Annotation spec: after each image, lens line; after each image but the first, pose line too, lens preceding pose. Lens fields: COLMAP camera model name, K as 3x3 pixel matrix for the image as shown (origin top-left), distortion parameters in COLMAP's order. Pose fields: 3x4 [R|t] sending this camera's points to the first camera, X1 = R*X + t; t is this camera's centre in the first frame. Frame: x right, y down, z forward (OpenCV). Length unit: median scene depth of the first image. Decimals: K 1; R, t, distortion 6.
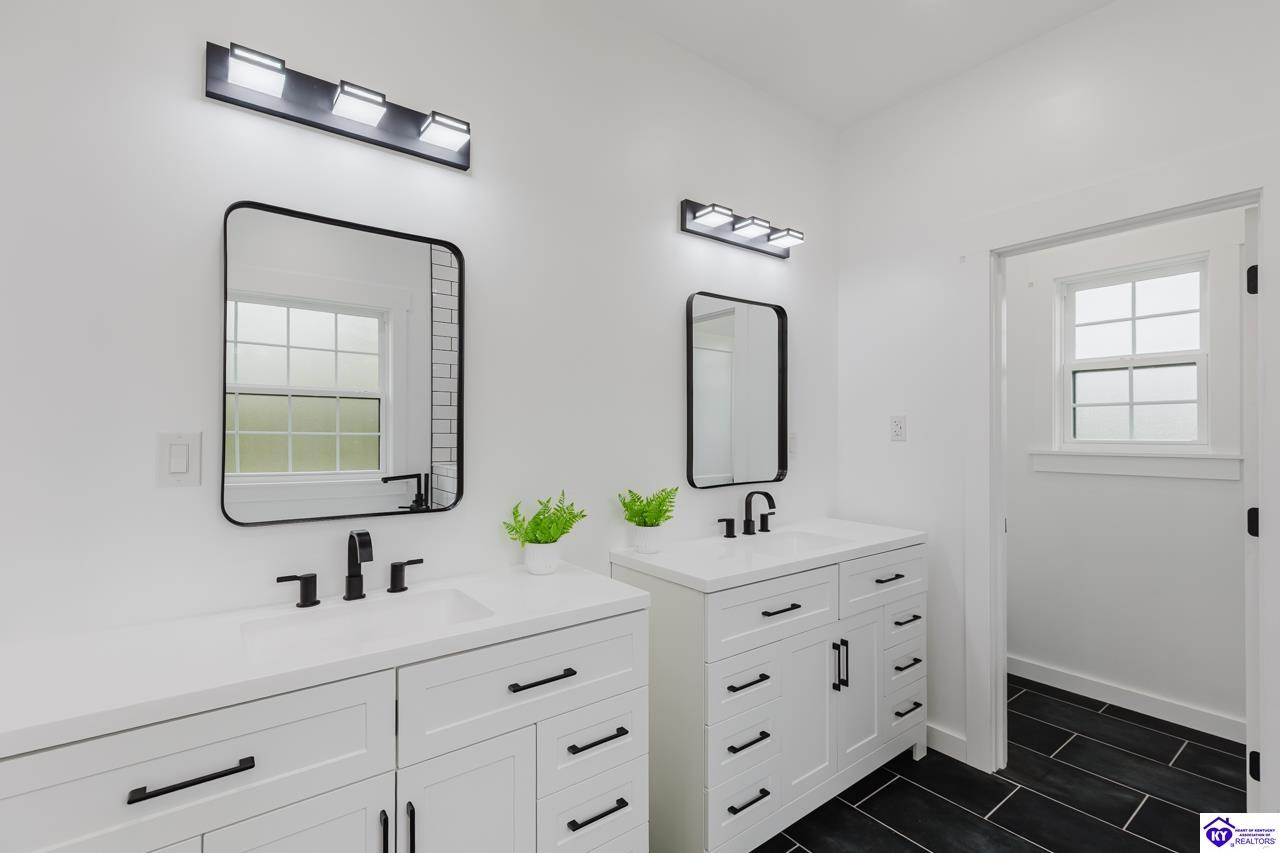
lens RADIAL K [[581.5, 0, 642.1], [0, 581.5, 426.9], [0, 0, 1]] dist [0.005493, -0.000105]
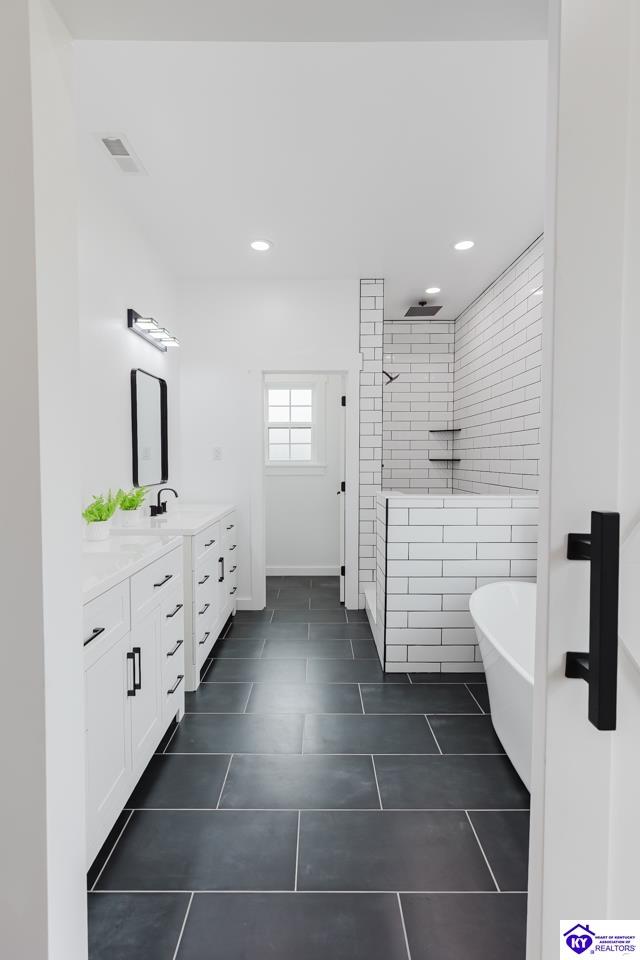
lens RADIAL K [[436.1, 0, 317.2], [0, 436.1, 476.5], [0, 0, 1]] dist [0.005493, -0.000105]
pose [[0.608869, -0.033173, 0.792577, -0.500566], [-0.004632, 0.998960, 0.045370, 0.011852], [-0.793258, -0.031295, 0.608081, -0.135082]]
